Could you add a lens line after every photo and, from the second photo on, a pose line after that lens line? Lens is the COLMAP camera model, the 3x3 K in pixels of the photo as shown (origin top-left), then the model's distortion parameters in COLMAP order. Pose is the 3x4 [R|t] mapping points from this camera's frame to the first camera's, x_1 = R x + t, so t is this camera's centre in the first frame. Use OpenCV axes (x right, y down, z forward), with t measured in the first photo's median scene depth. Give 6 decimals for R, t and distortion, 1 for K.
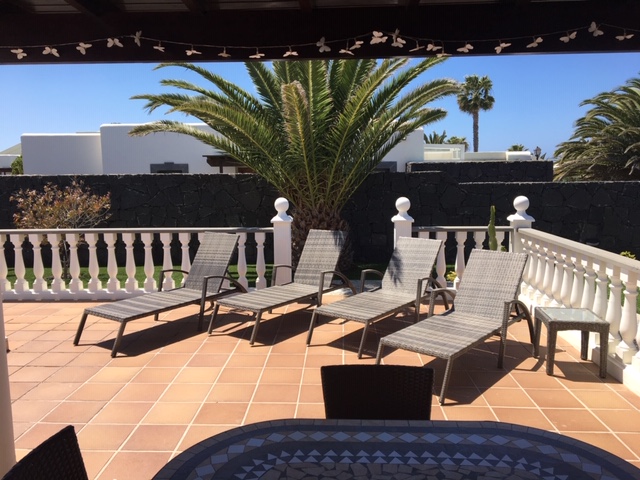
lens RADIAL K [[541.7, 0, 317.6], [0, 541.7, 235.2], [0, 0, 1]] dist [0.078982, -0.113956]
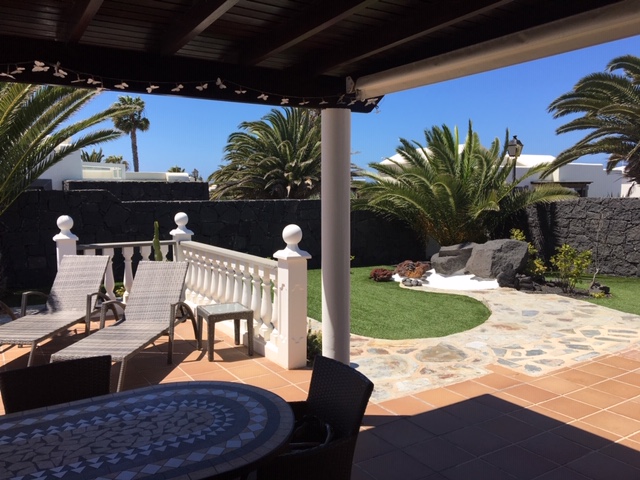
lens RADIAL K [[541.7, 0, 321.7], [0, 541.7, 240.4], [0, 0, 1]] dist [0.078982, -0.113956]
pose [[0.823437, -0.047788, 0.565392, -0.026682], [0.063162, 0.997974, -0.007638, 0.014328], [-0.563882, 0.042001, 0.824787, -0.092803]]
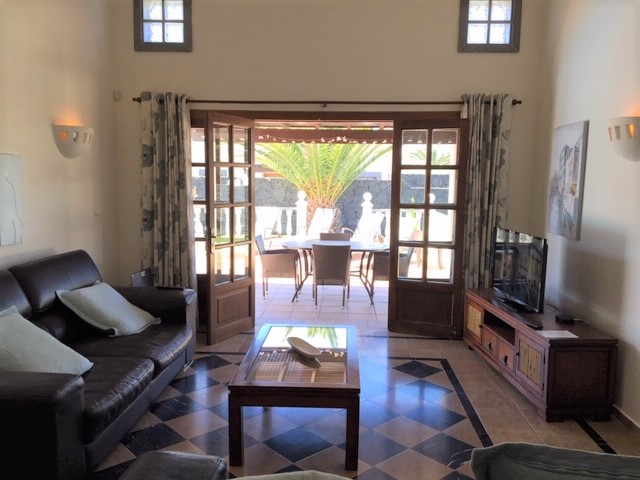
lens RADIAL K [[541.7, 0, 319.8], [0, 541.7, 236.1], [0, 0, 1]] dist [0.078982, -0.113956]
pose [[0.999592, 0.028004, -0.005691, 0.011280], [-0.028067, 0.999542, -0.011330, 0.119632], [0.005371, 0.011485, 0.999920, -0.981542]]
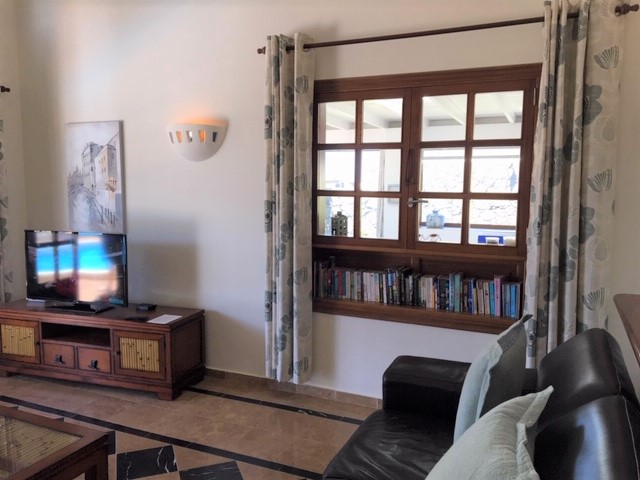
lens RADIAL K [[541.7, 0, 322.0], [0, 541.7, 239.0], [0, 0, 1]] dist [0.078982, -0.113956]
pose [[0.374686, -0.089993, 0.922774, -0.254406], [0.100472, 0.993358, 0.056081, 0.099766], [-0.921692, 0.071700, 0.381239, -0.802693]]
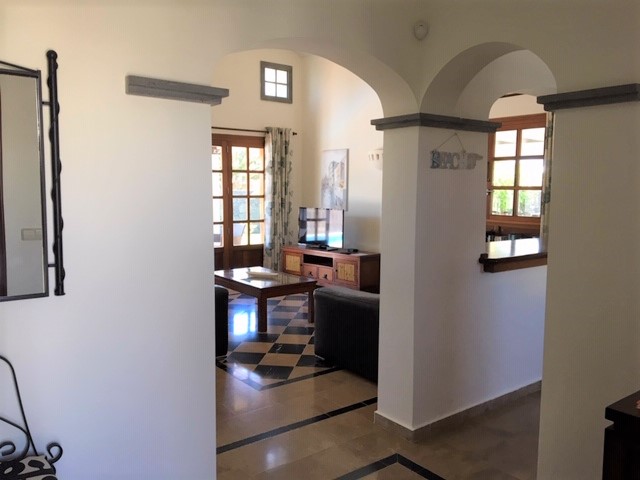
lens RADIAL K [[541.7, 0, 320.5], [0, 541.7, 241.5], [0, 0, 1]] dist [0.078982, -0.113956]
pose [[0.766250, -0.052088, 0.640427, -0.580828], [0.062435, 0.998028, 0.006472, 0.170586], [-0.639501, 0.035026, 0.767992, -1.260614]]
